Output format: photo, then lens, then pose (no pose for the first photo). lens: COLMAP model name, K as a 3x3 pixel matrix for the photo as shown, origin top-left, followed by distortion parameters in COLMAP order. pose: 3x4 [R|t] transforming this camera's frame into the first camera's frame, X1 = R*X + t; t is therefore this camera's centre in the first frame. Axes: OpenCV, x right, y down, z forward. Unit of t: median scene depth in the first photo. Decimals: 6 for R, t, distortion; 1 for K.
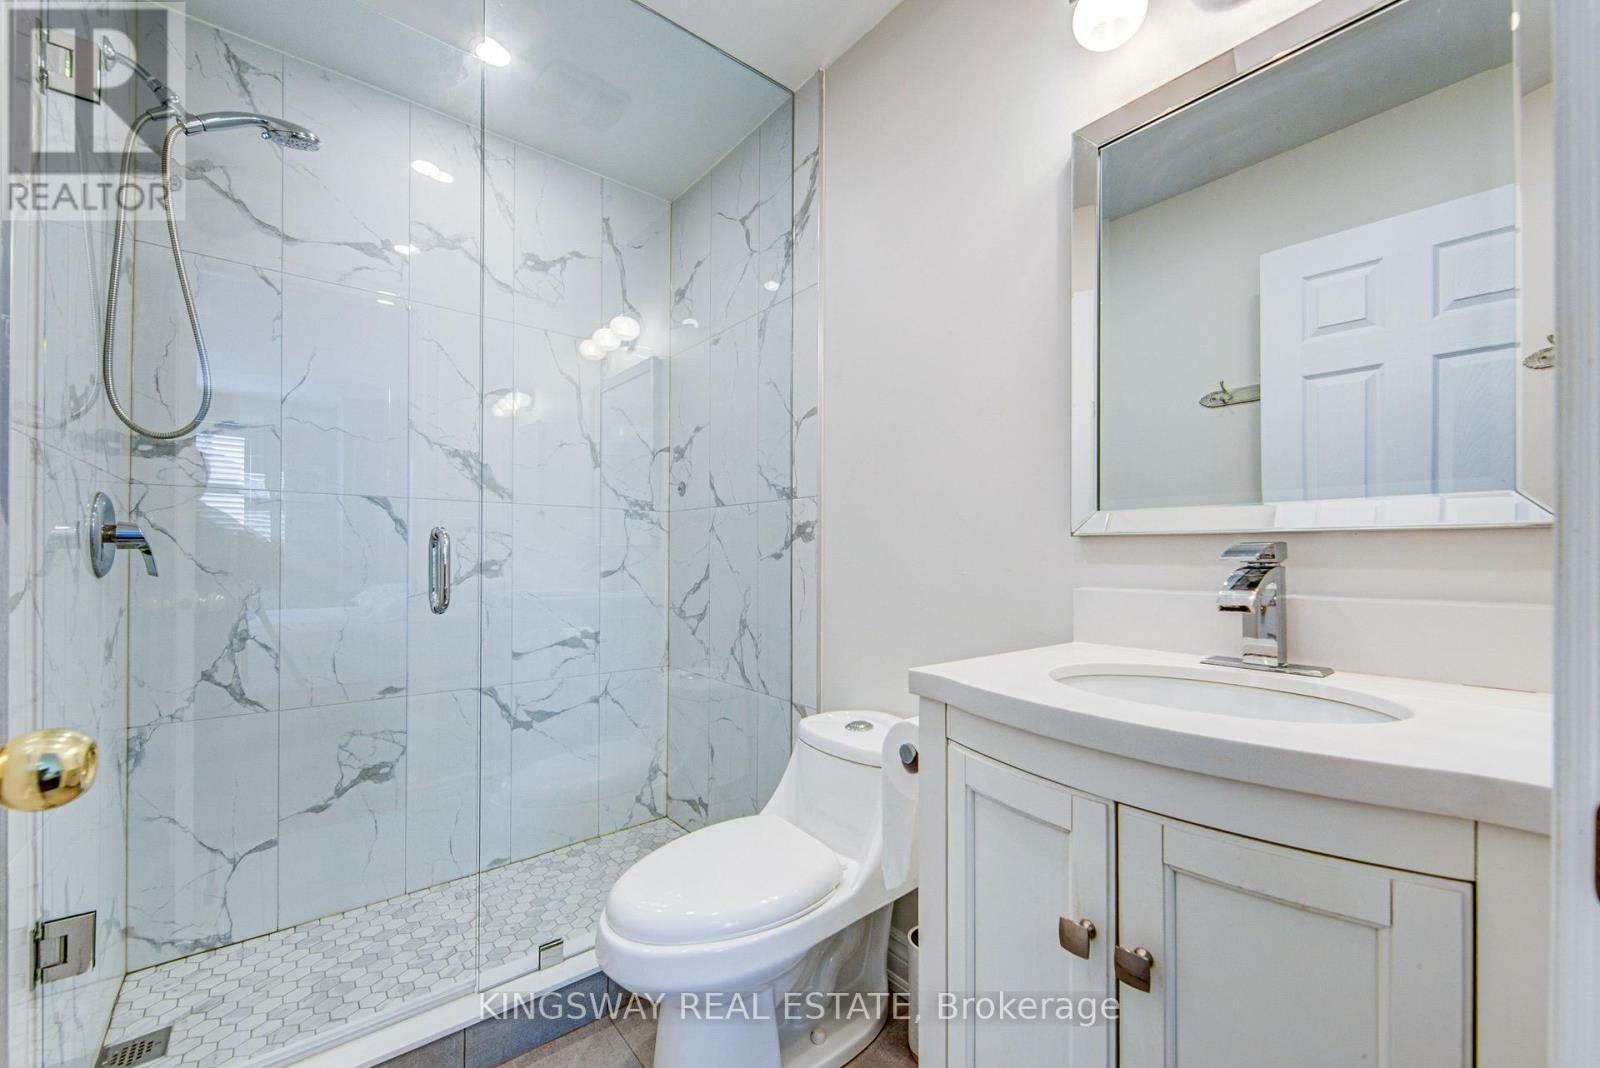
lens RADIAL K [[636.1, 0, 806.9], [0, 636.1, 543.1], [0, 0, 1]] dist [0.026418, 0.000305]
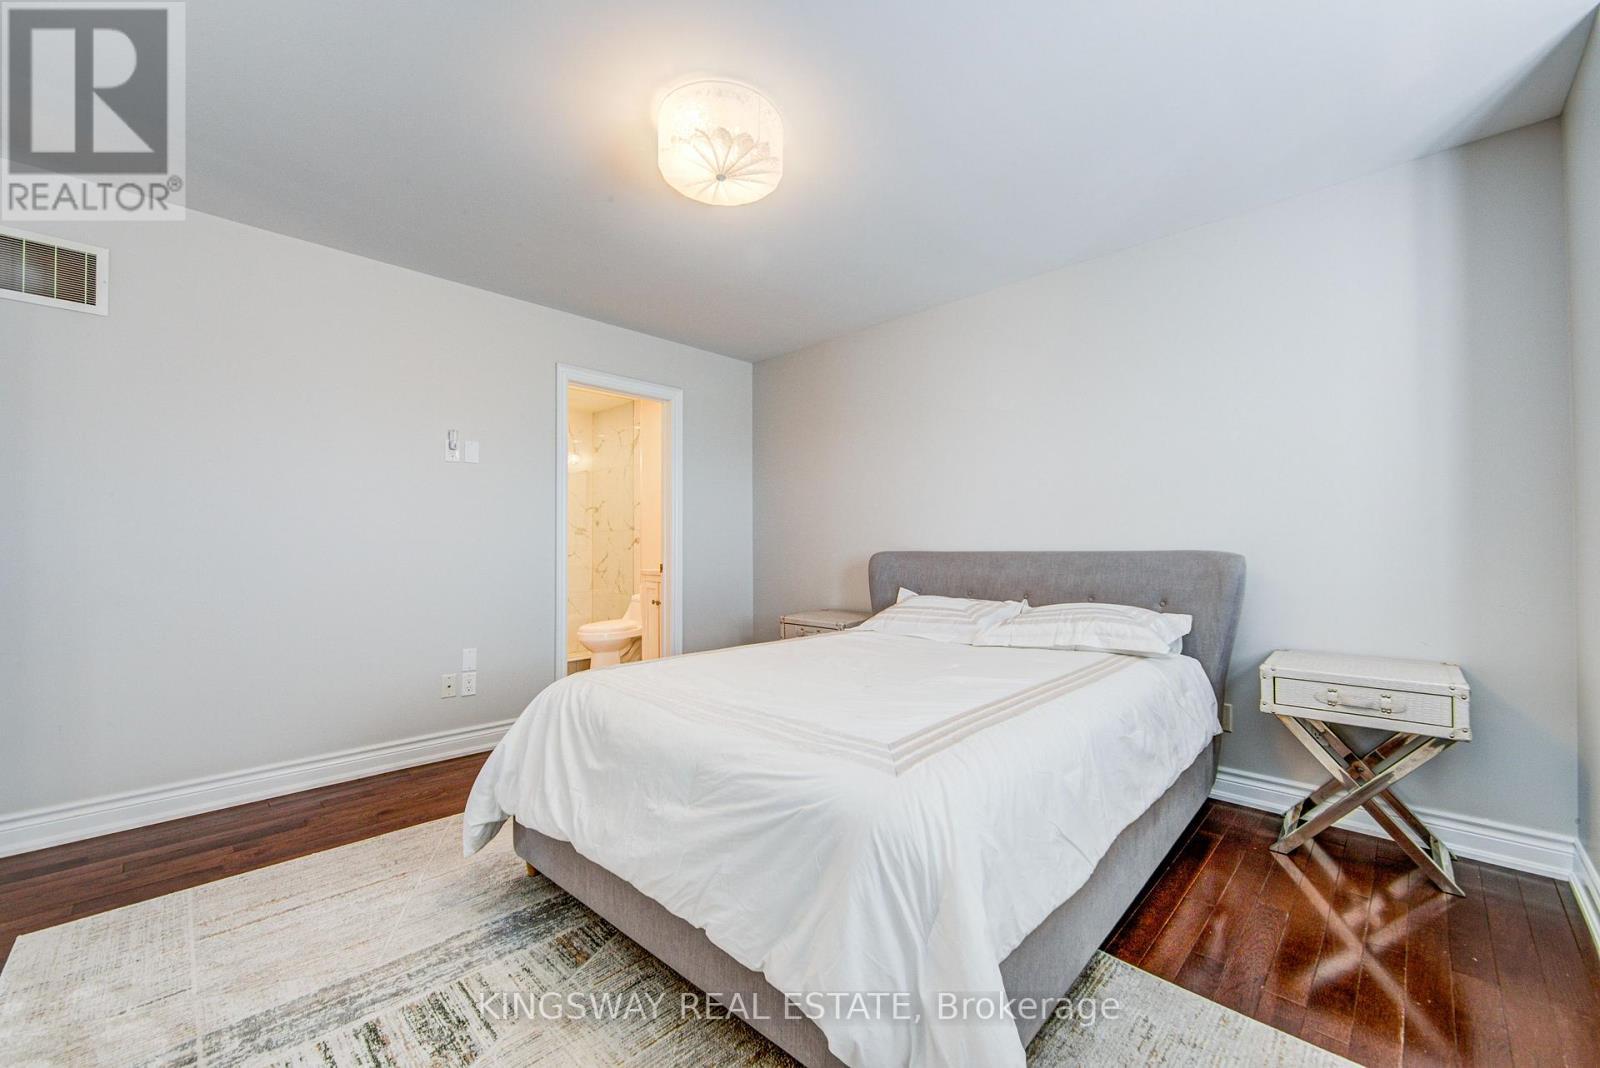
lens RADIAL K [[636.1, 0, 791.0], [0, 636.1, 541.7], [0, 0, 1]] dist [0.026418, 0.000305]
pose [[0.995143, -0.005389, 0.098295, 0.394678], [0.005486, 0.999985, -0.000718, -0.005996], [-0.098290, 0.001253, 0.995157, -1.971317]]
